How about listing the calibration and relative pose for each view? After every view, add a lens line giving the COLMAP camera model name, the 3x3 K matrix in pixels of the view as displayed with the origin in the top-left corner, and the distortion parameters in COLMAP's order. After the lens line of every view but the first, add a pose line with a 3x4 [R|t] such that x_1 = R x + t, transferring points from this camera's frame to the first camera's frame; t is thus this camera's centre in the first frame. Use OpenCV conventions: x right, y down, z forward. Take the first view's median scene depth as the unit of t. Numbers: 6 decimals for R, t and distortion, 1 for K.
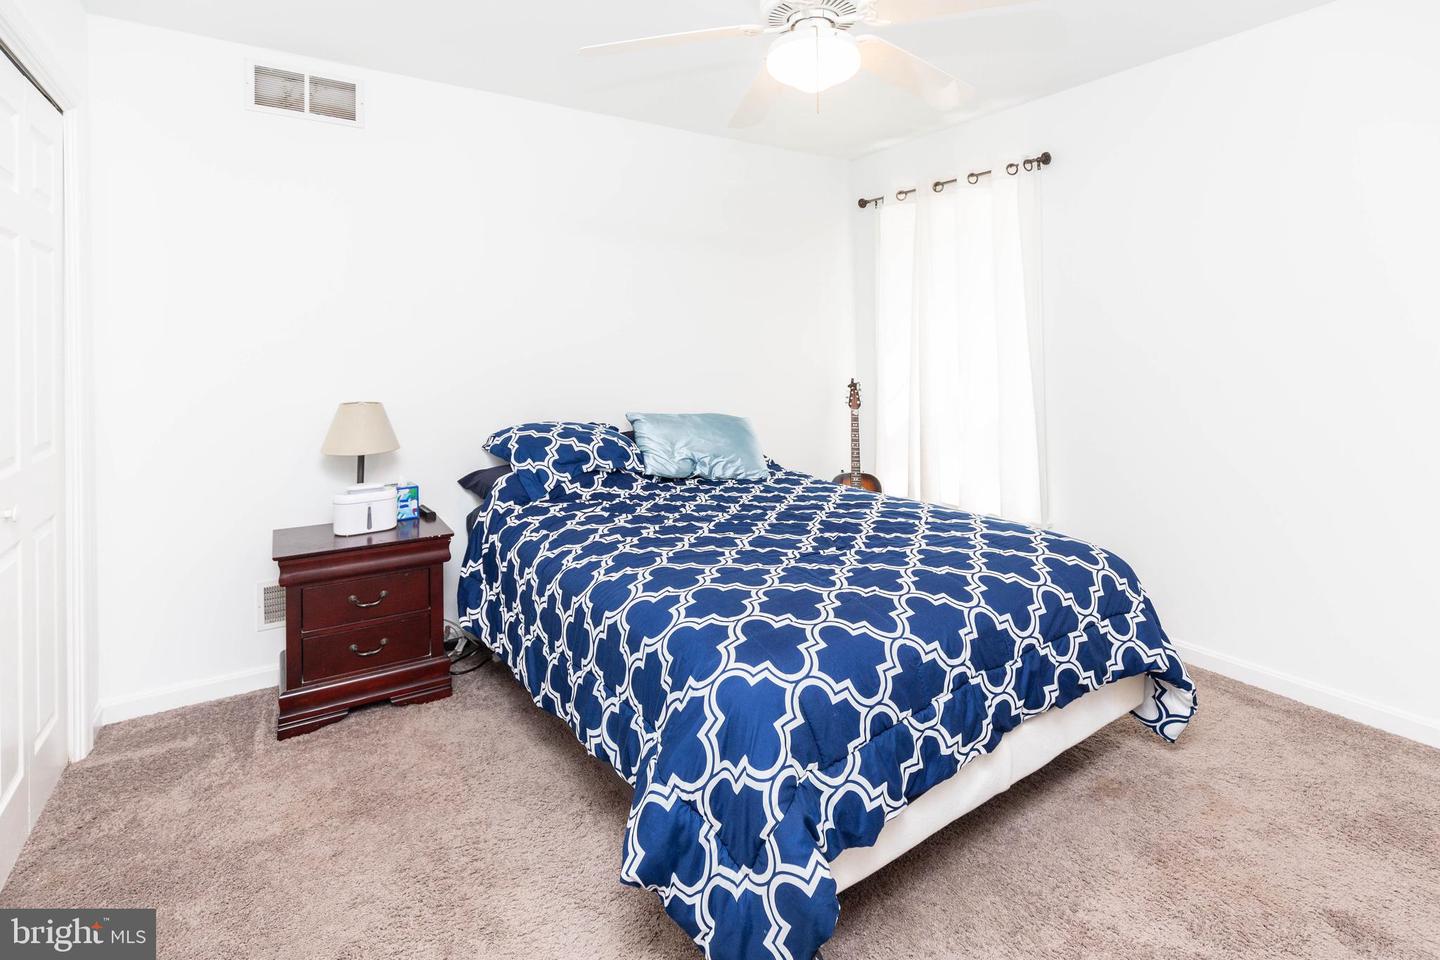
lens RADIAL K [[696.1, 0, 697.3], [0, 696.1, 345.6], [0, 0, 1]] dist [0.000817, 0.000585]
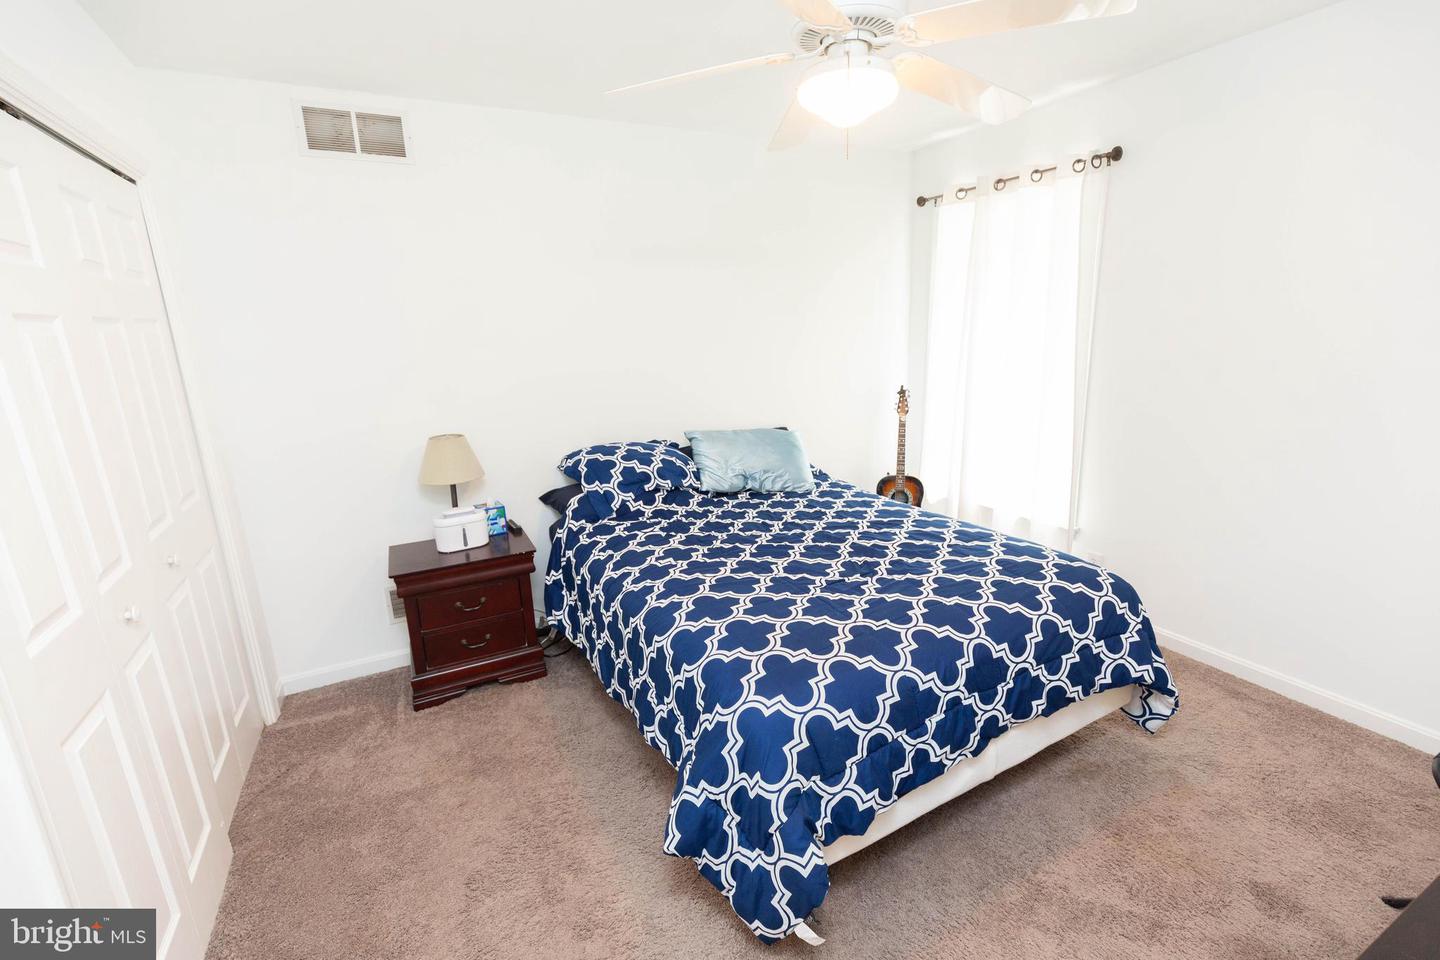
lens RADIAL K [[642.8, 0, 720.0], [0, 642.8, 480.0], [0, 0, 1]] dist [0.001363, 0.000125]
pose [[0.995897, -0.011052, -0.089815, 0.074430], [0.033072, 0.968308, 0.247560, -0.132565], [0.084233, -0.249515, 0.964701, 0.018289]]
